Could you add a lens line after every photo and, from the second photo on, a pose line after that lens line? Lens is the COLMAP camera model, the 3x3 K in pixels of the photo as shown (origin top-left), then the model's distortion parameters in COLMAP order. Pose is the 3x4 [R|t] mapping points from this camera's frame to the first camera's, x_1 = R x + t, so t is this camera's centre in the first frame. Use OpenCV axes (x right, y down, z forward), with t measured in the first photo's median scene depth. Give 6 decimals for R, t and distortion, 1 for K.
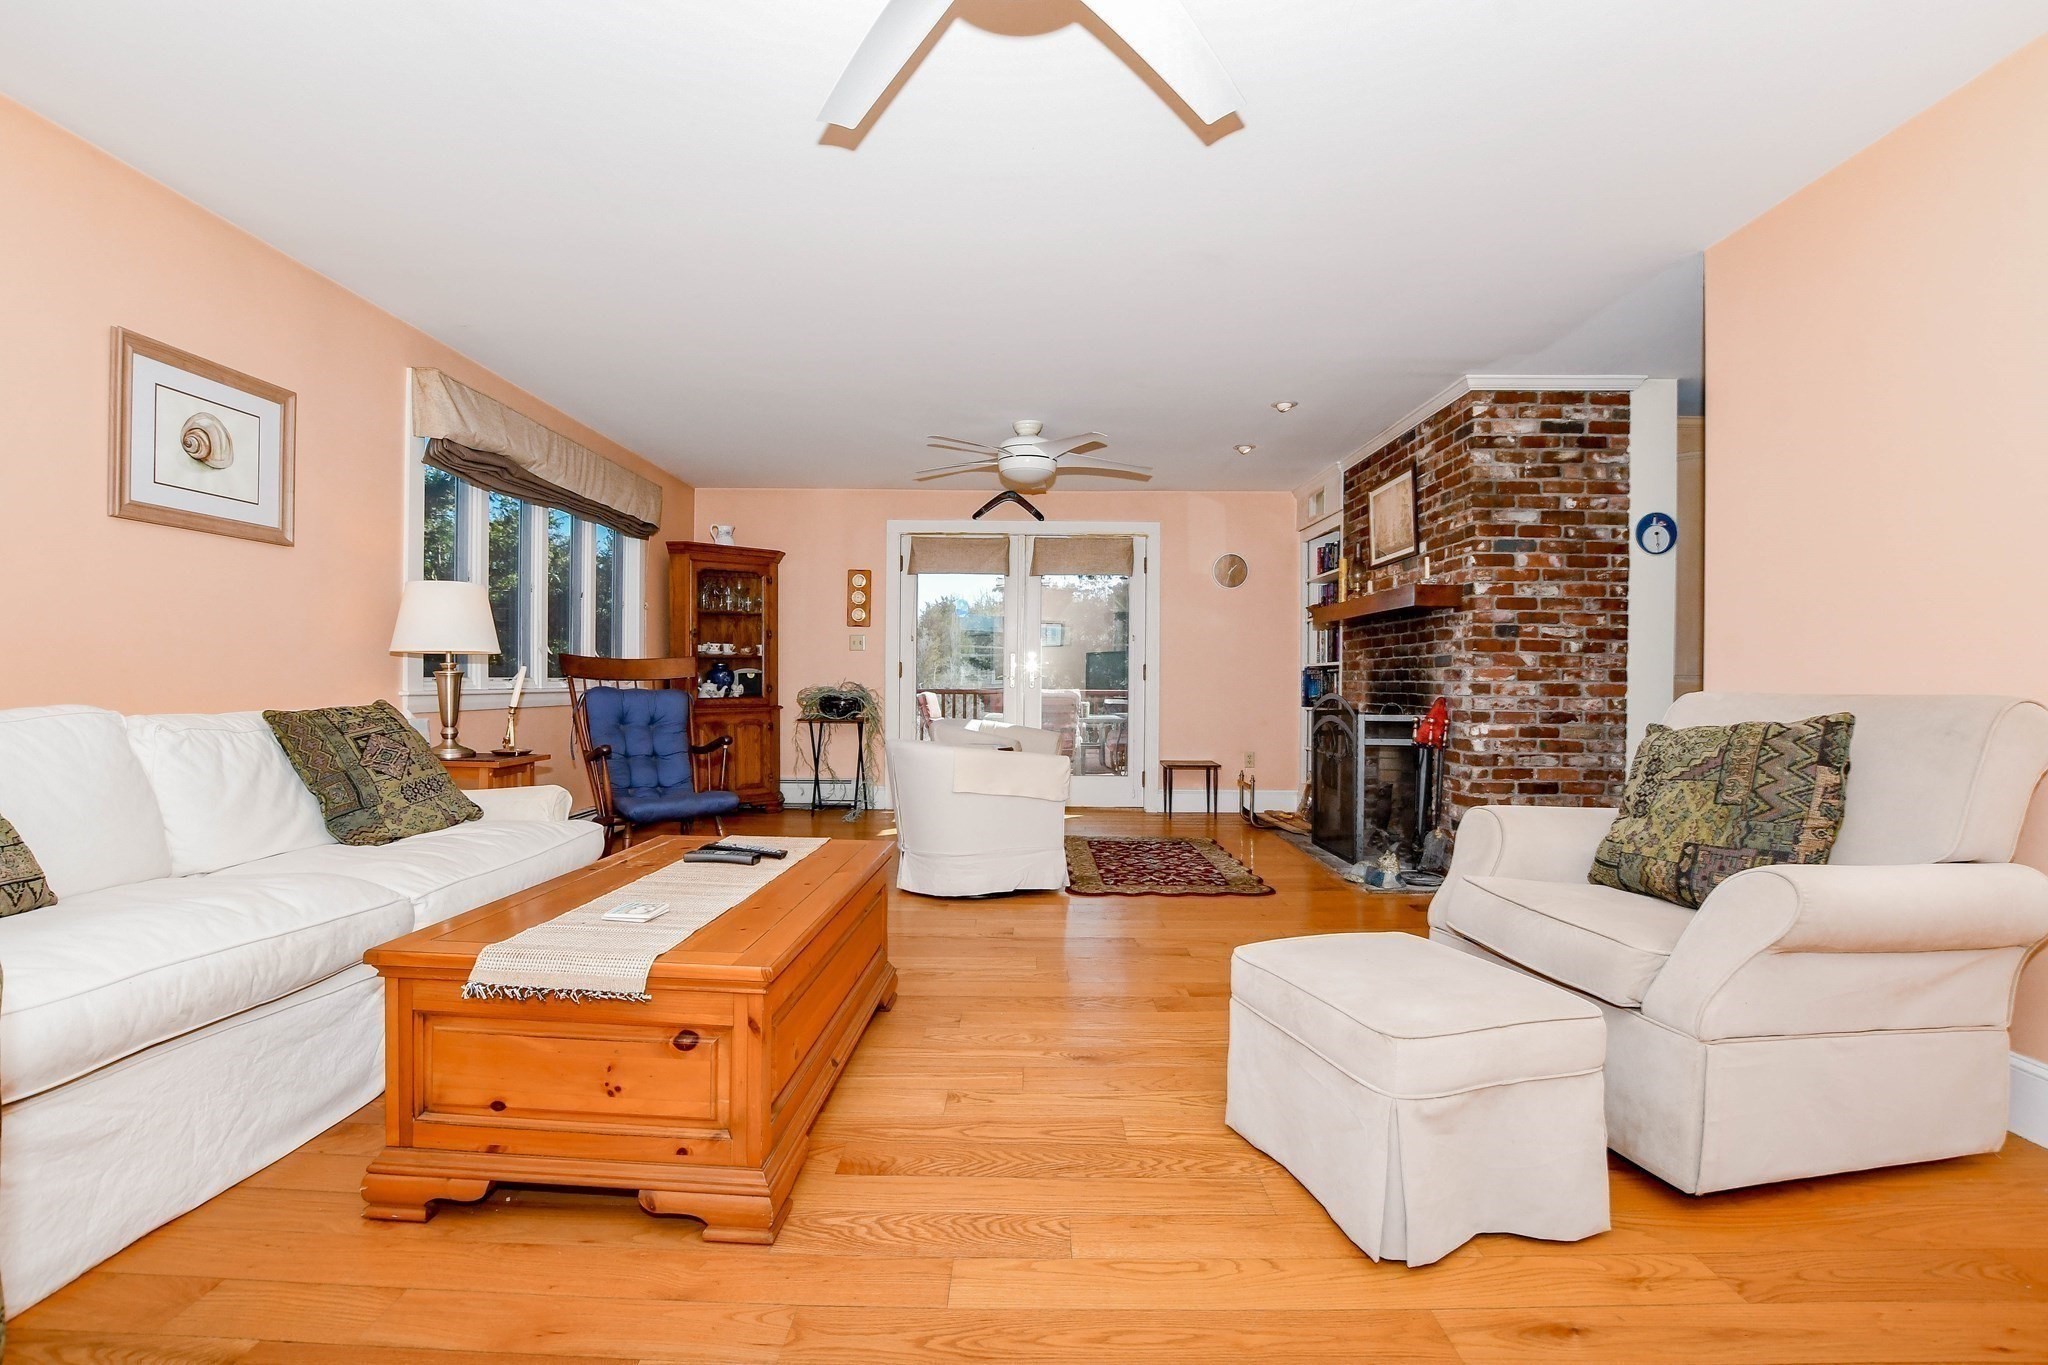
lens RADIAL K [[929.7, 0, 1015.9], [0, 929.7, 684.3], [0, 0, 1]] dist [-0.023728, 0.000011]
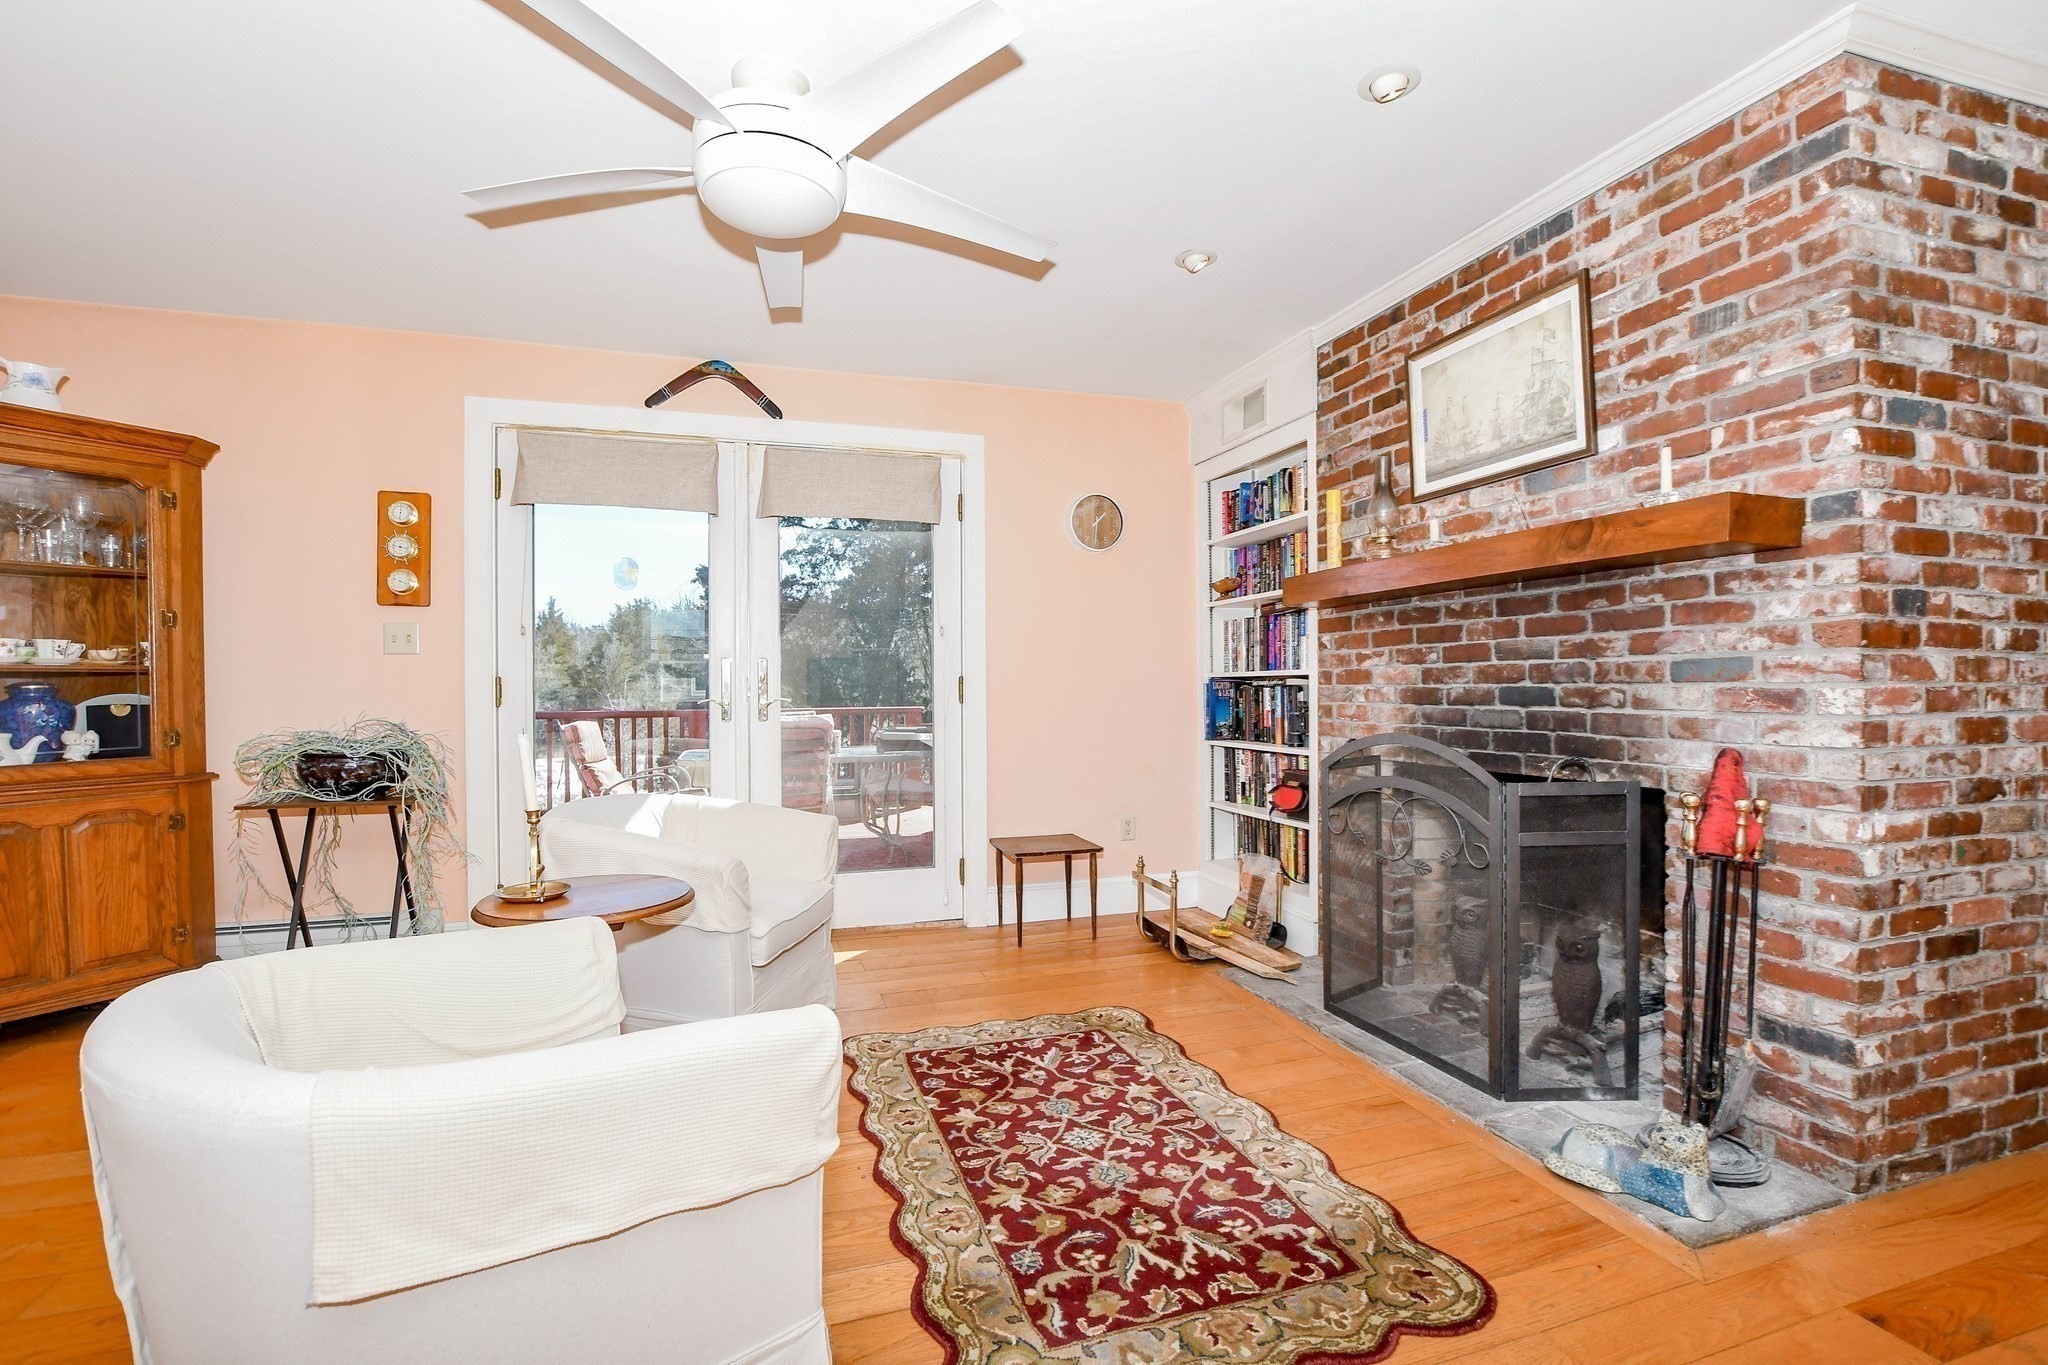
lens RADIAL K [[909.6, 0, 1015.0], [0, 909.6, 687.5], [0, 0, 1]] dist [-0.033461, 0.006439]
pose [[0.950365, -0.014066, 0.310820, -0.010919], [0.014618, 0.999893, 0.000554, -0.018862], [-0.310794, 0.004017, 0.950469, 0.595249]]
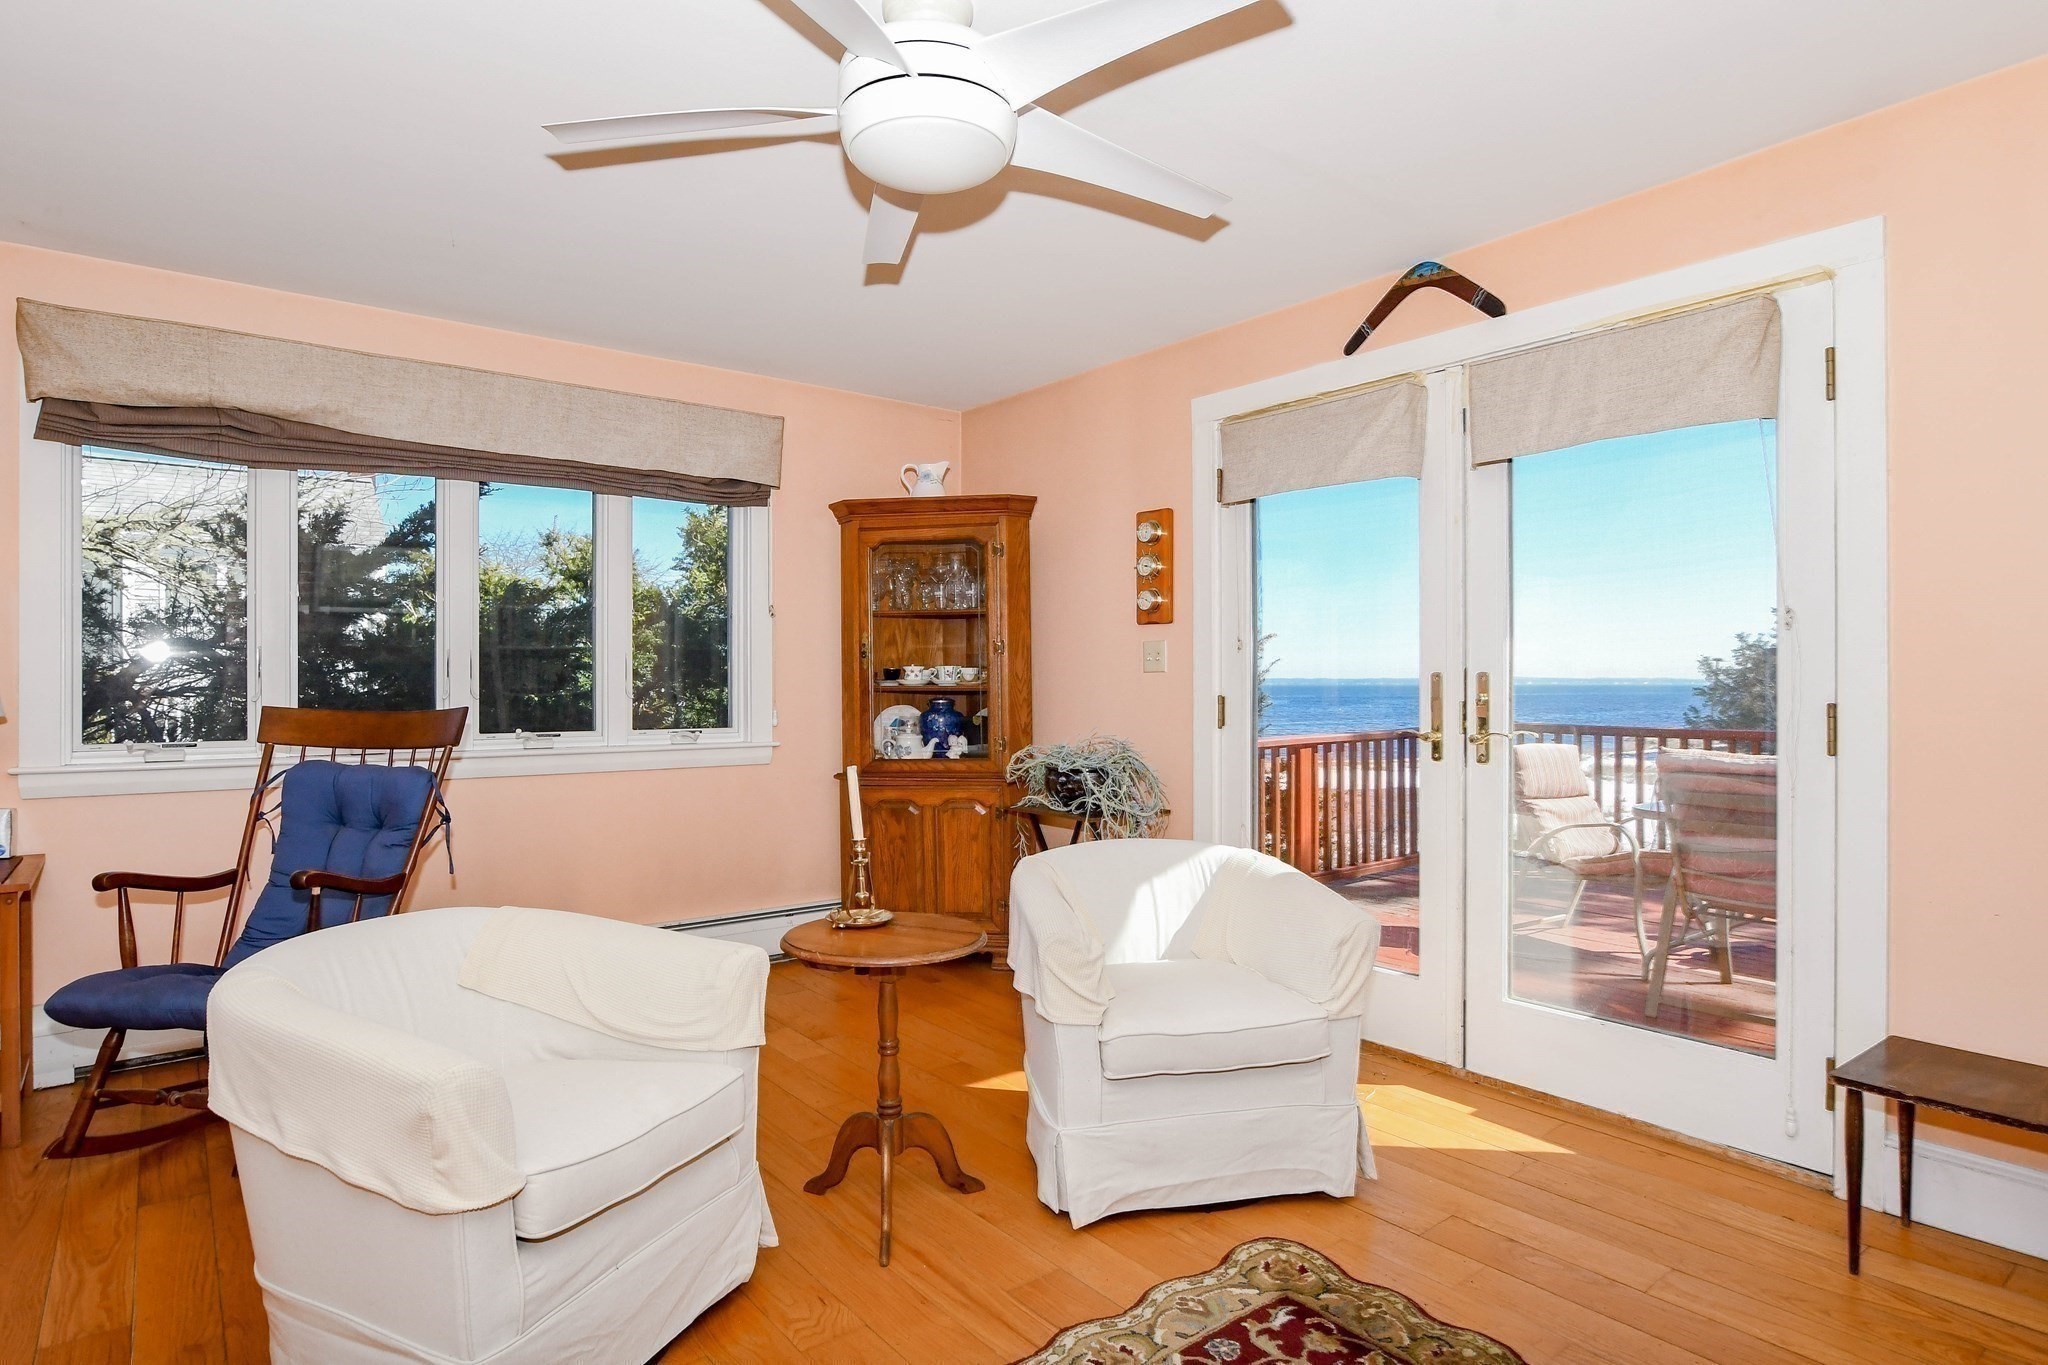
lens RADIAL K [[1103.4, 0, 1023.4], [0, 1103.4, 688.8], [0, 0, 1]] dist [-0.026298, 0.000868]
pose [[0.627646, -0.005542, -0.778479, 0.334402], [0.001440, 0.999981, -0.005958, -0.032489], [0.778498, 0.002618, 0.627642, 0.772543]]
